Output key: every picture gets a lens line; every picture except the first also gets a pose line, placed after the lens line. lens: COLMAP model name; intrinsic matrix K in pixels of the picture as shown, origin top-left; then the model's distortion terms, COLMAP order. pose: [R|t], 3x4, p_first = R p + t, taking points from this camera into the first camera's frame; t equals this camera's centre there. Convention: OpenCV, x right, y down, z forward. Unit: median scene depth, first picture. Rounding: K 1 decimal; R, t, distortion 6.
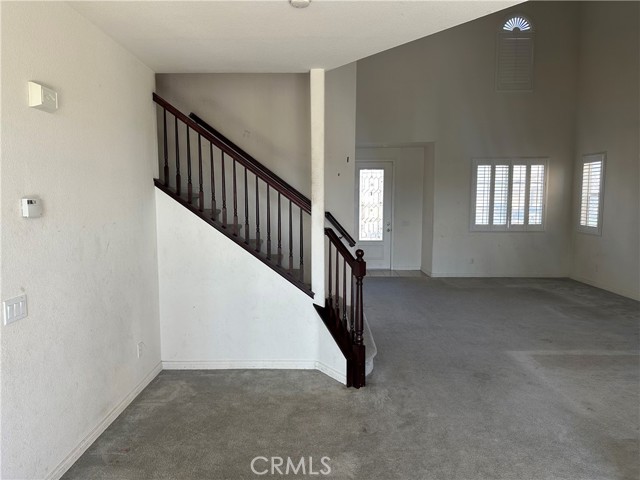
lens RADIAL K [[442.5, 0, 320.0], [0, 442.5, 240.0], [0, 0, 1]] dist [0.096957, -0.157319]
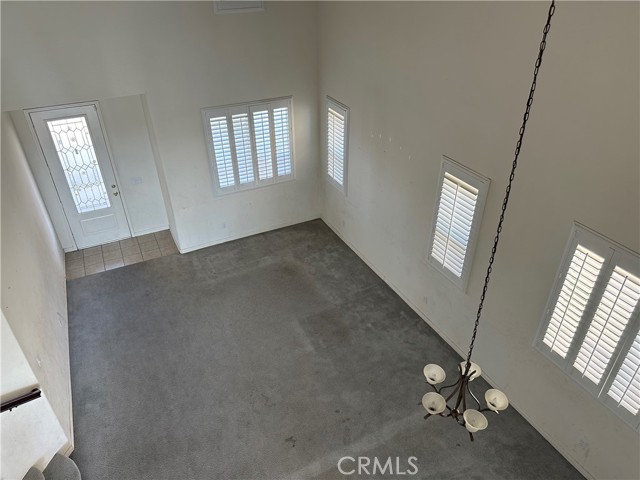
lens RADIAL K [[442.5, 0, 320.0], [0, 442.5, 240.0], [0, 0, 1]] dist [0.096957, -0.157319]
pose [[0.887954, -0.258905, 0.380138, 0.171644], [0.055446, 0.880741, 0.470341, -0.334541], [-0.456577, -0.396564, 0.796413, 0.209867]]
